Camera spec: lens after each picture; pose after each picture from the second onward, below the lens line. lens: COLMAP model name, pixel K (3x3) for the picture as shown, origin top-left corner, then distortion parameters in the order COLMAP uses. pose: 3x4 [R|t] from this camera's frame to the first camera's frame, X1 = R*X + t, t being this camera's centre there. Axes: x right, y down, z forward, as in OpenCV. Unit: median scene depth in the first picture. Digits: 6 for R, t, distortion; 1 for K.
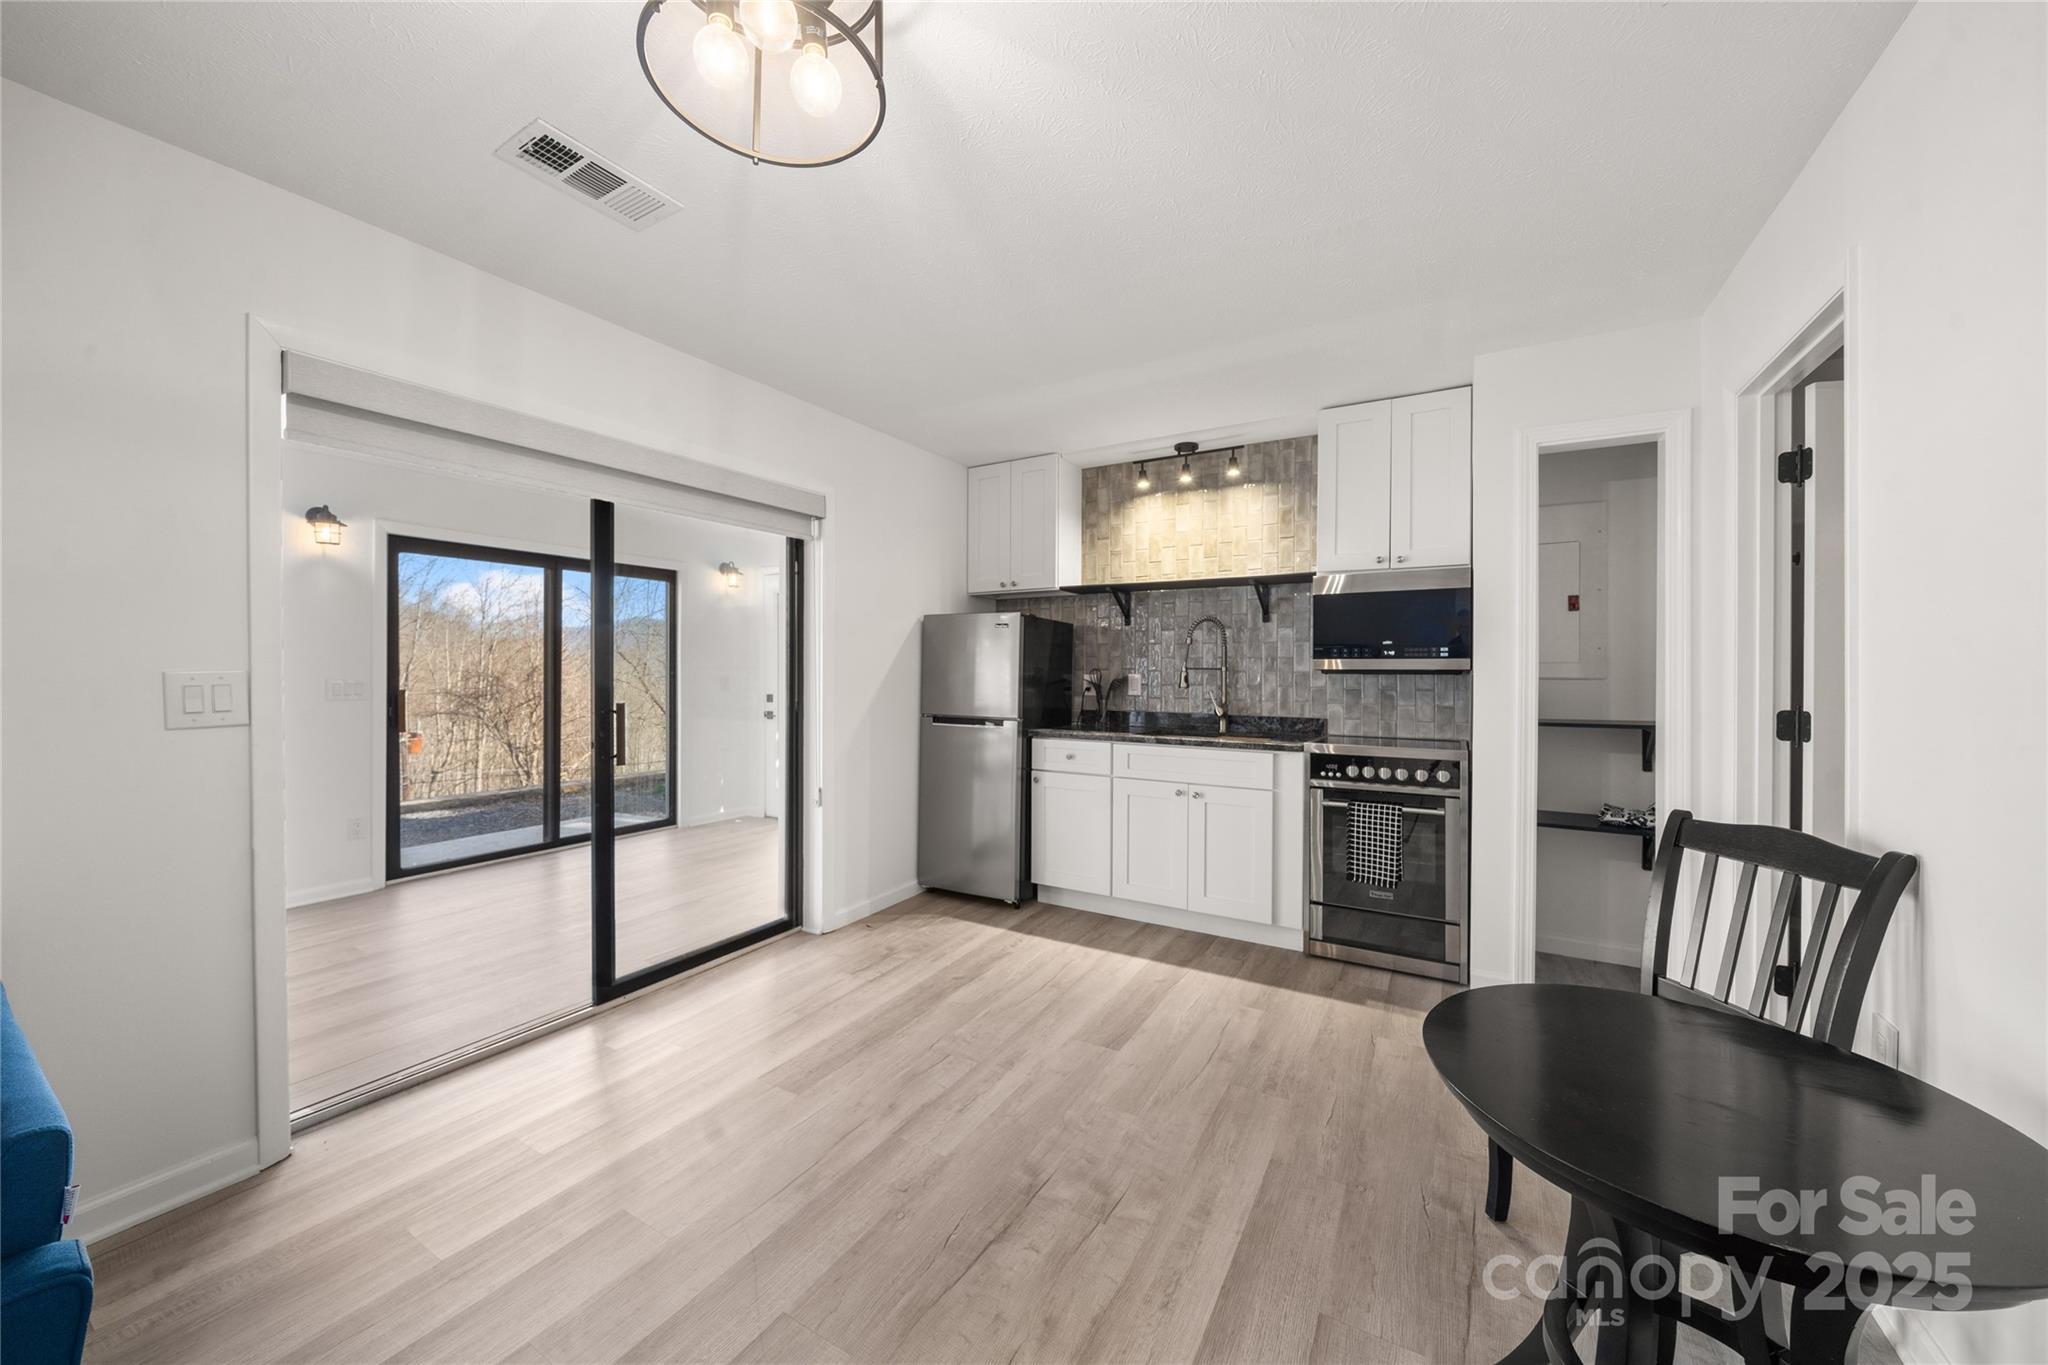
lens RADIAL K [[724.0, 0, 1025.9], [0, 724.0, 677.7], [0, 0, 1]] dist [-0.000299, -0.000030]
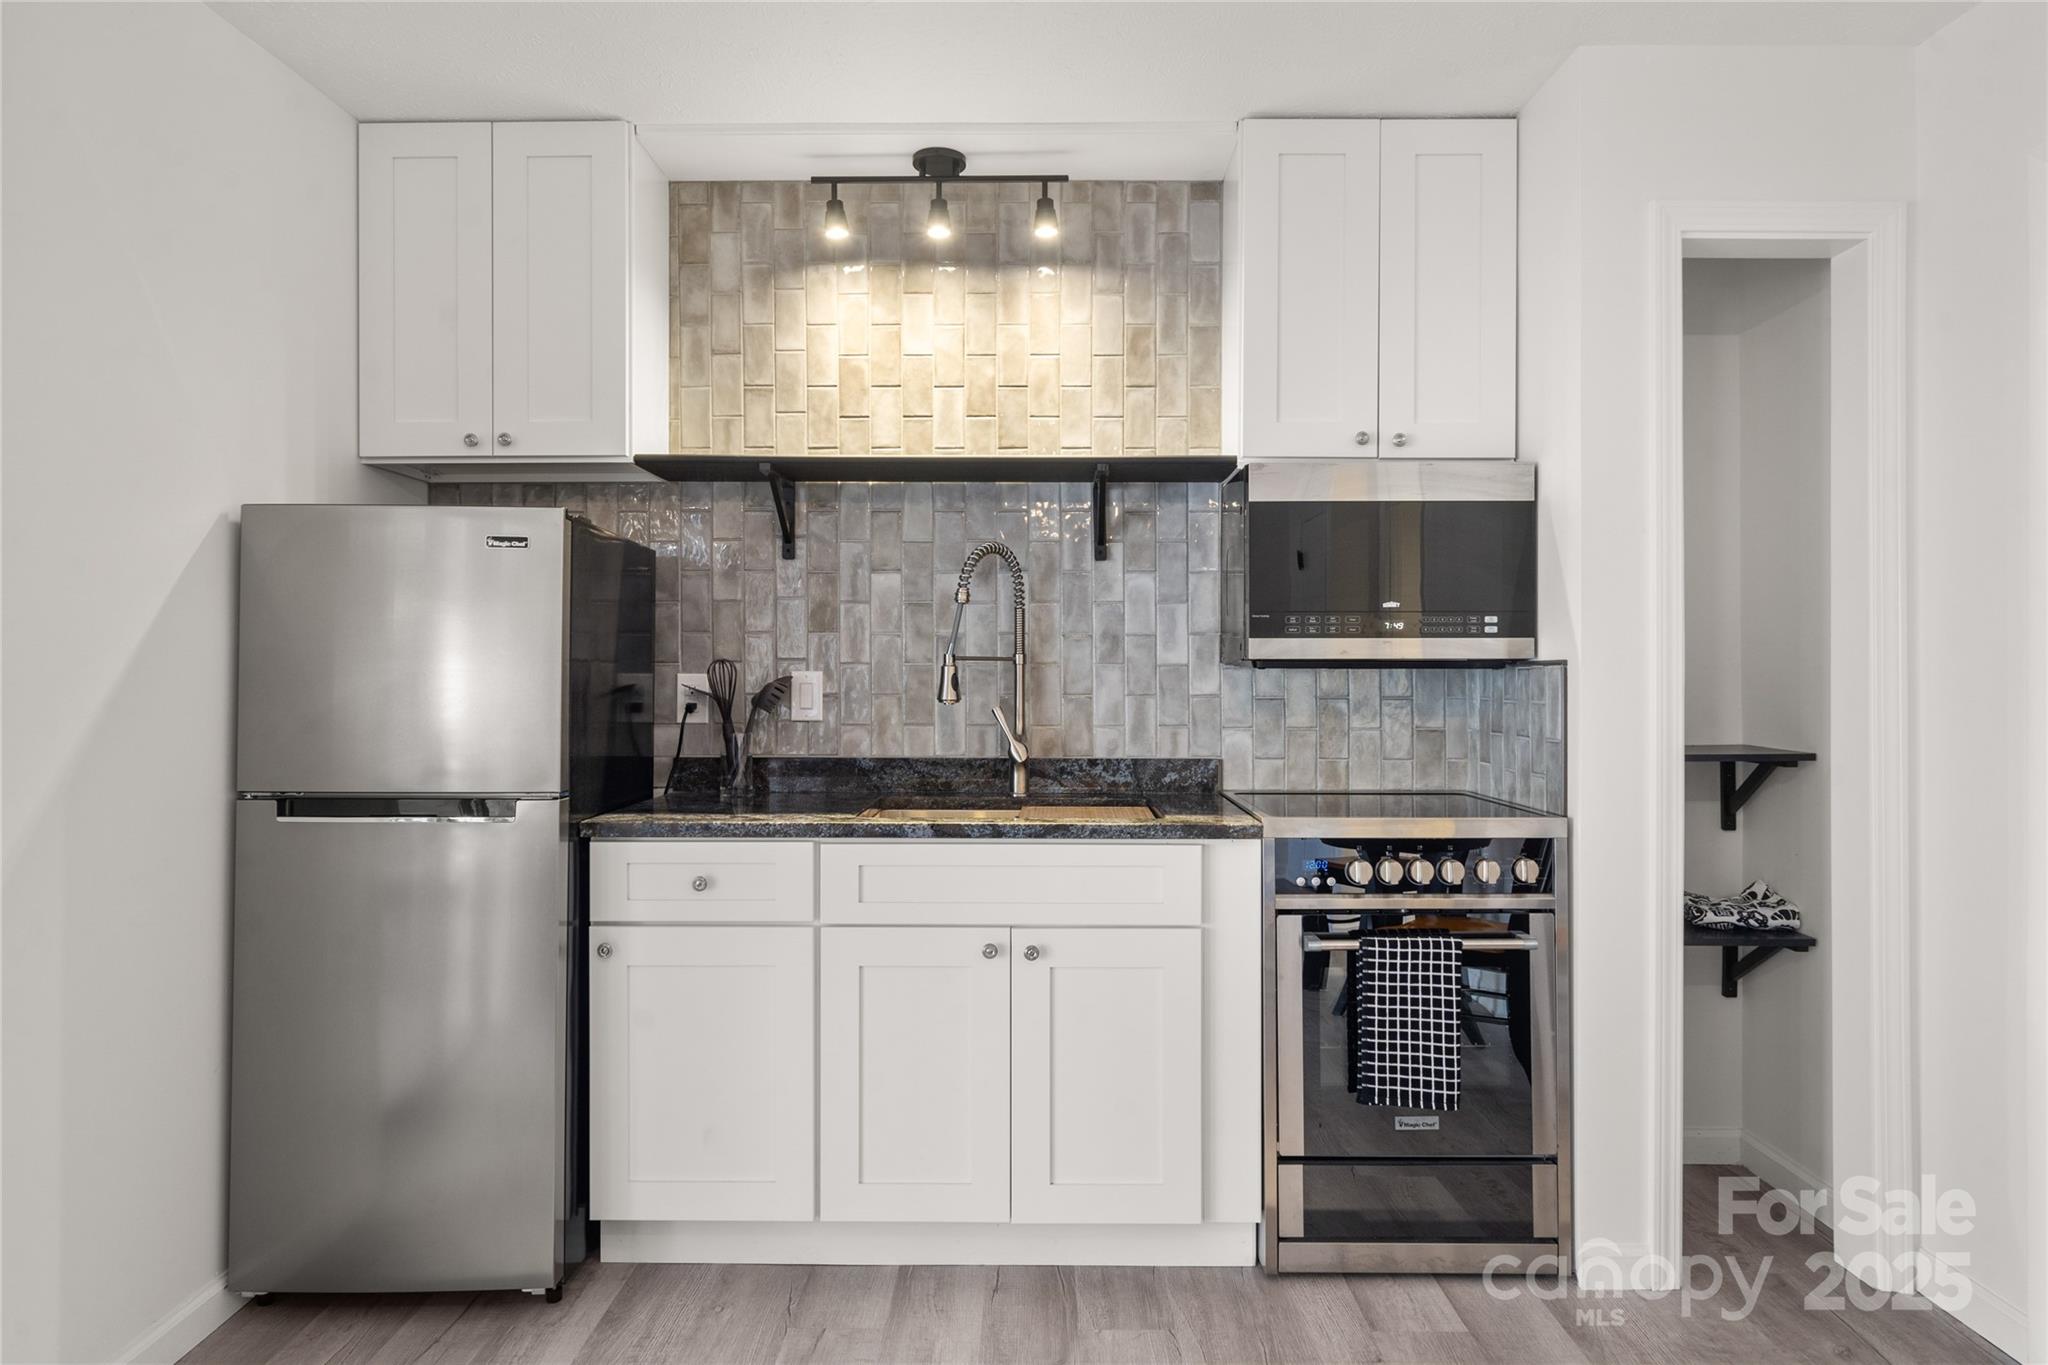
lens RADIAL K [[1245.8, 0, 1023.7], [0, 1245.8, 669.8], [0, 0, 1]] dist [0.003443, 0.002843]
pose [[0.867869, -0.007172, 0.496741, -0.119918], [0.008698, 0.999962, -0.000760, -0.004518], [-0.496716, 0.004980, 0.867899, 0.319057]]
